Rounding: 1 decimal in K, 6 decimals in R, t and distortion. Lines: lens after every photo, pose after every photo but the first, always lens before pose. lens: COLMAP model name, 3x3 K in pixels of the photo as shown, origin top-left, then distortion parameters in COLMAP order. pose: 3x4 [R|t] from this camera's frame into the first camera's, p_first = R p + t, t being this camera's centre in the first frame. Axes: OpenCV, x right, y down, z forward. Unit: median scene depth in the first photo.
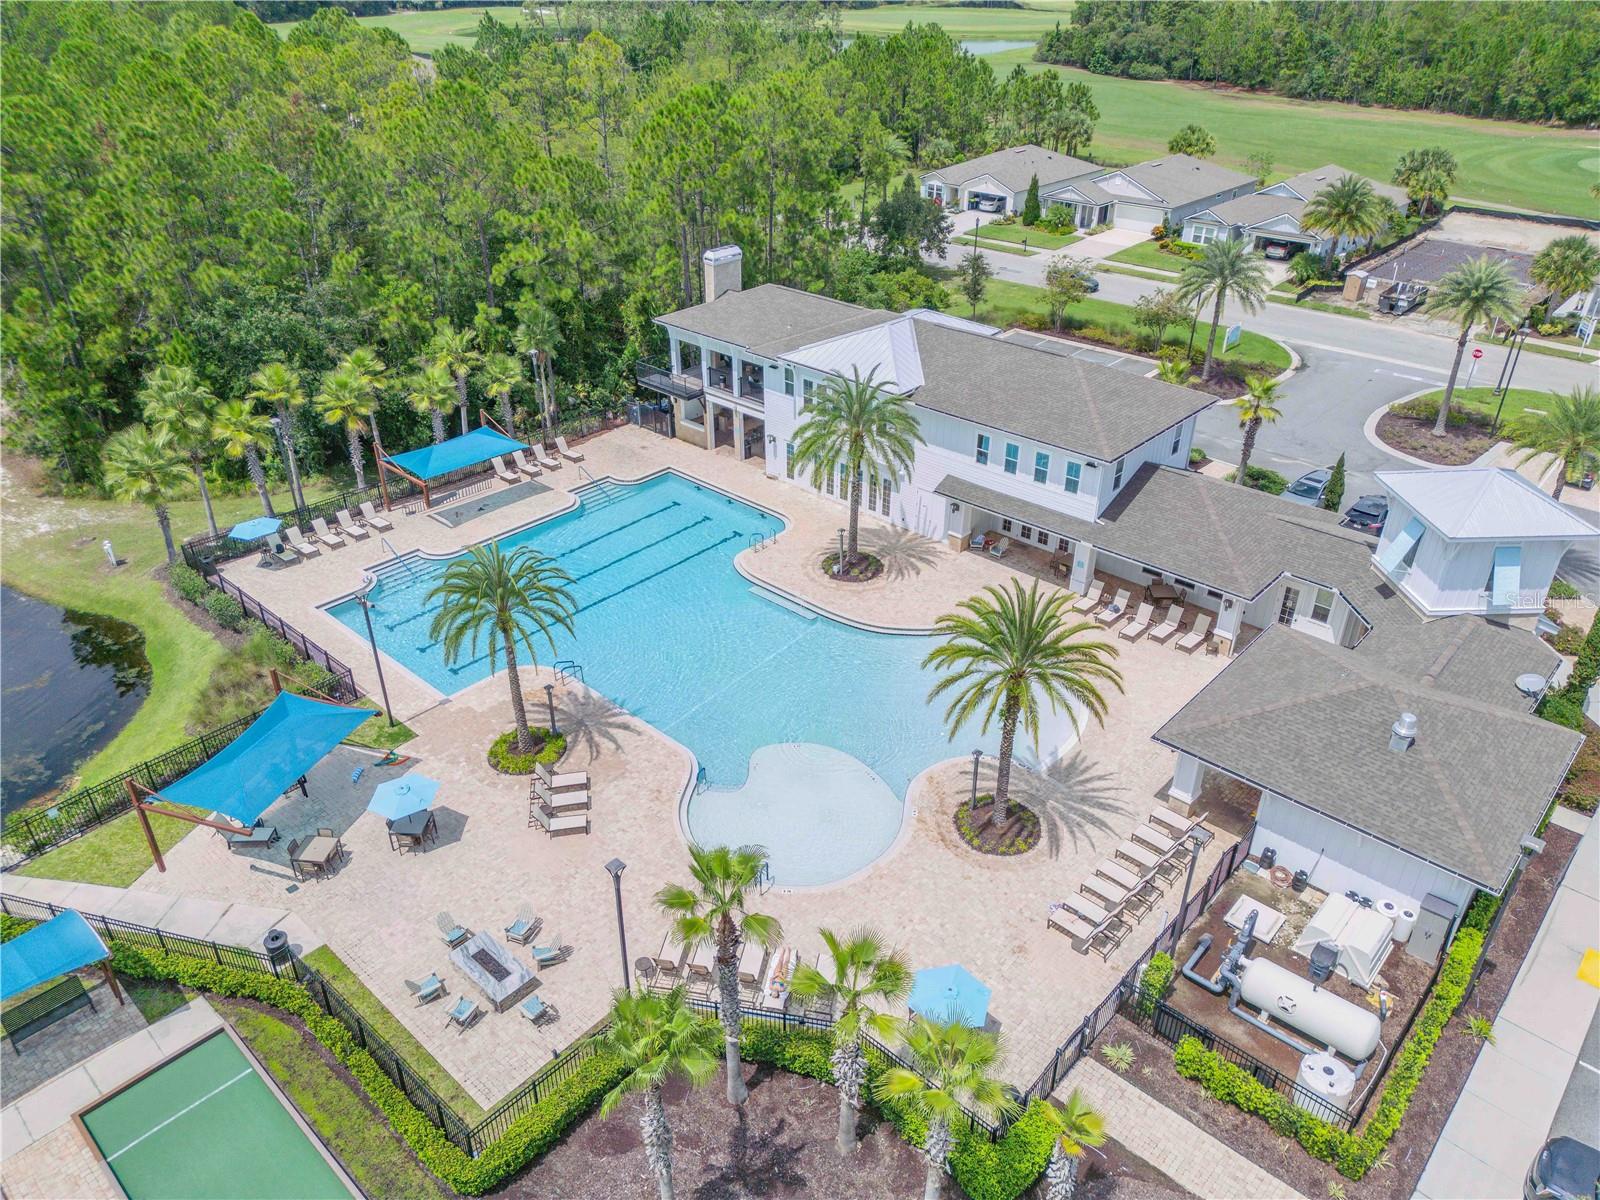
lens RADIAL K [[1119.2, 0, 803.4], [0, 1119.2, 598.9], [0, 0, 1]] dist [0.080043, -0.074053]
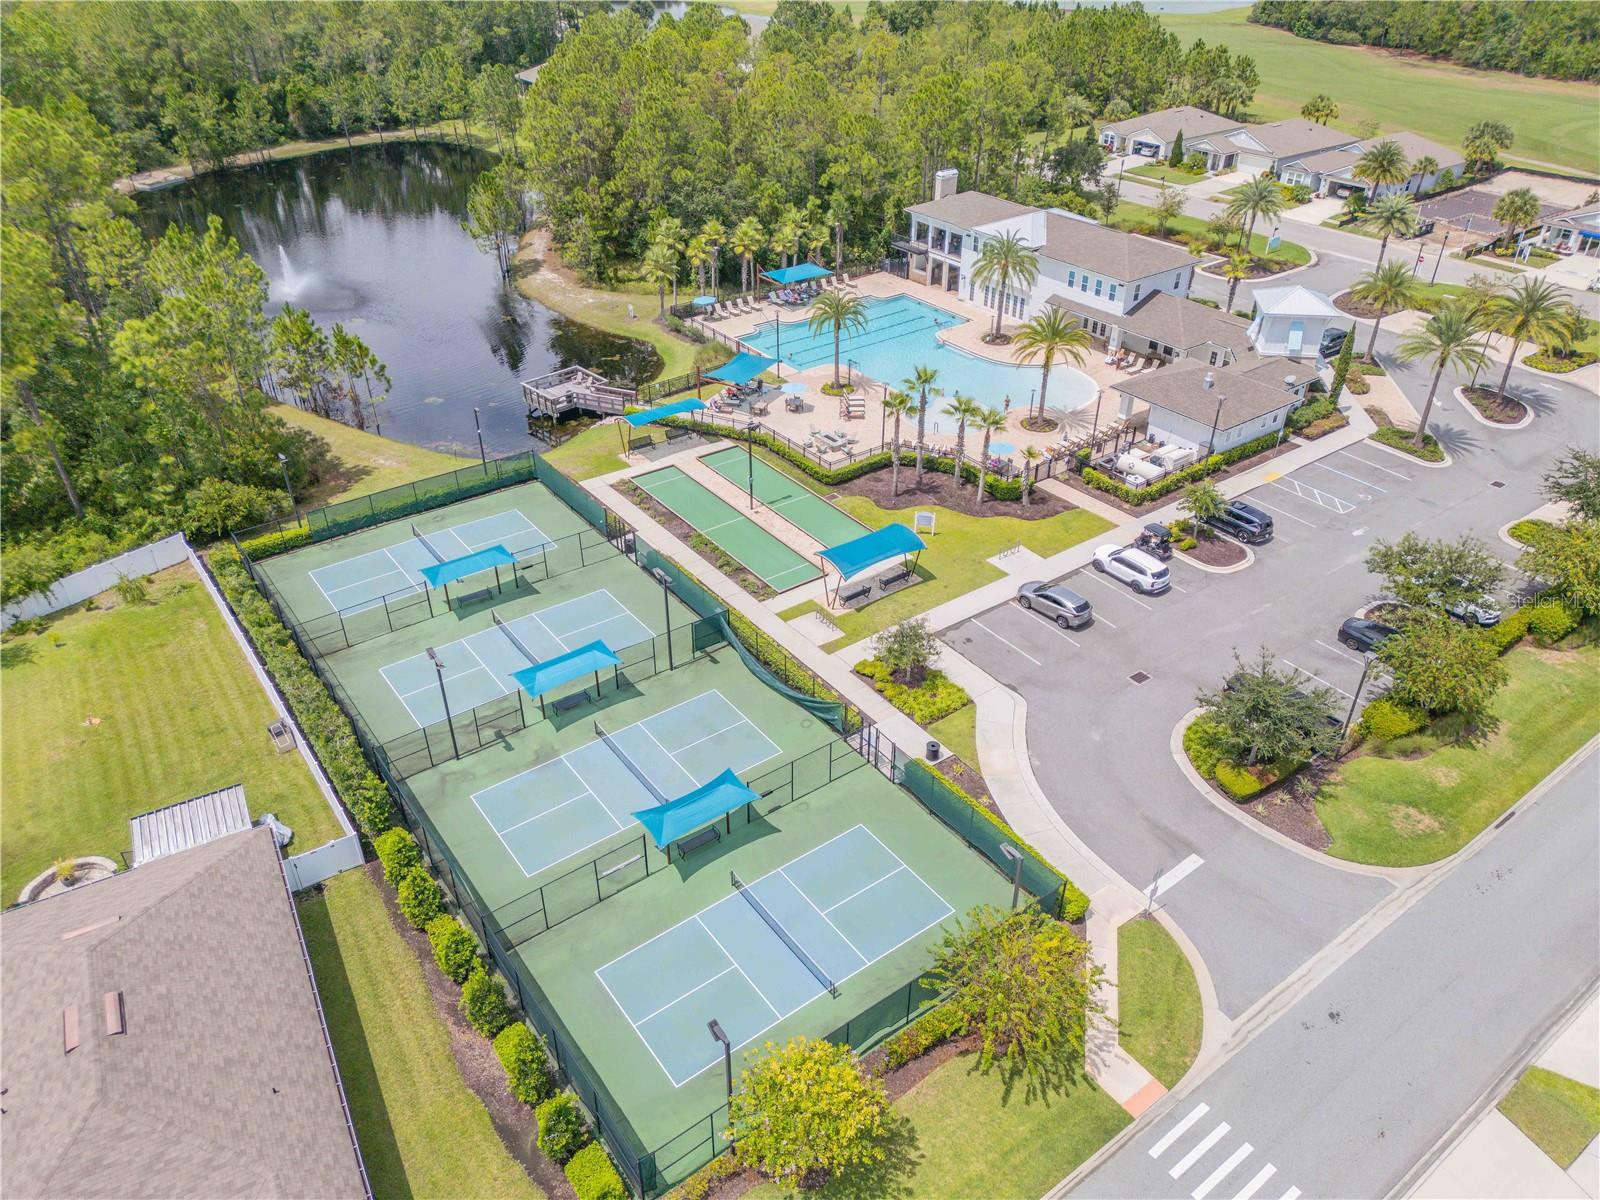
lens RADIAL K [[1119.2, 0, 803.4], [0, 1119.2, 598.9], [0, 0, 1]] dist [0.080043, -0.074053]
pose [[0.981521, 0.104555, -0.160264, 0.060897], [-0.096689, 0.993730, 0.056136, 0.277868], [0.165129, -0.039603, 0.985477, -0.807313]]
